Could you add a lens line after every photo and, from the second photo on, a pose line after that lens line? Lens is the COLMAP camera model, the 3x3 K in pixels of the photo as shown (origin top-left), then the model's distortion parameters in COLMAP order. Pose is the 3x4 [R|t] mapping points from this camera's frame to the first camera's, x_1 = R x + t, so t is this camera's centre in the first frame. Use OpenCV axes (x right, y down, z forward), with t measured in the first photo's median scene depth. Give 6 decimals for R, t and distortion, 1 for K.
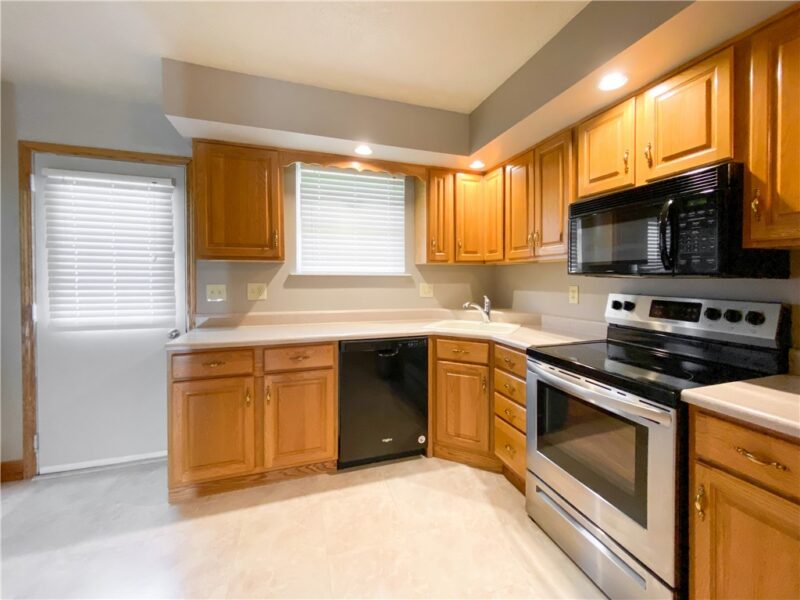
lens RADIAL K [[344.4, 0, 423.7], [0, 344.4, 282.0], [0, 0, 1]] dist [0.001386, -0.003229]
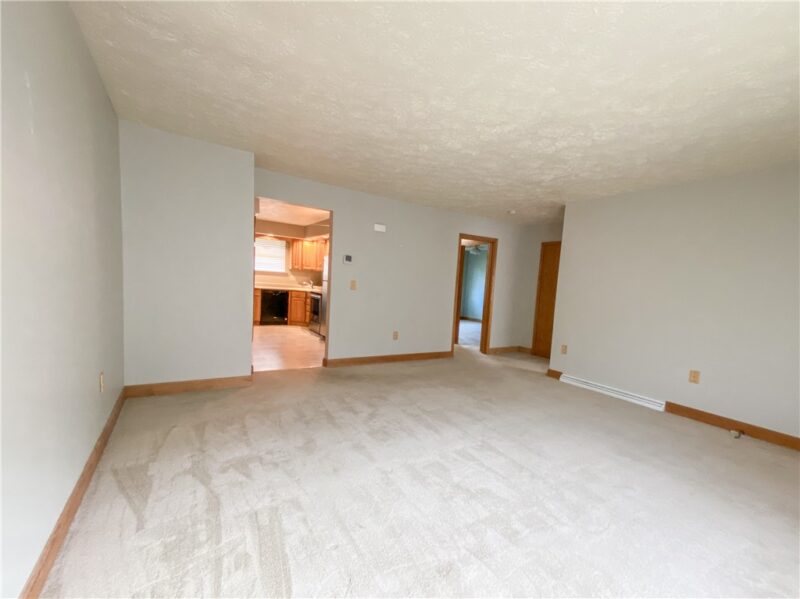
lens RADIAL K [[344.4, 0, 405.2], [0, 344.4, 300.4], [0, 0, 1]] dist [0.001386, -0.003229]
pose [[0.978152, 0.049305, 0.201959, 0.480502], [-0.059059, 0.997347, 0.042556, 0.043593], [-0.199325, -0.053554, 0.978469, -2.764967]]
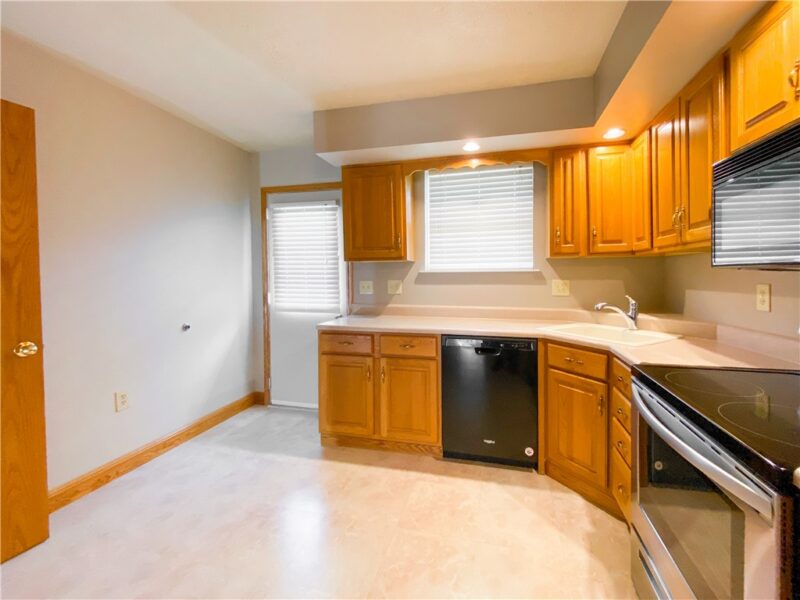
lens RADIAL K [[344.4, 0, 416.1], [0, 344.4, 280.6], [0, 0, 1]] dist [0.001386, -0.003229]
pose [[0.829210, 0.002760, -0.558930, 0.260263], [0.000611, 0.999983, 0.005845, 0.000074], [0.558937, -0.005188, 0.829194, 0.081979]]
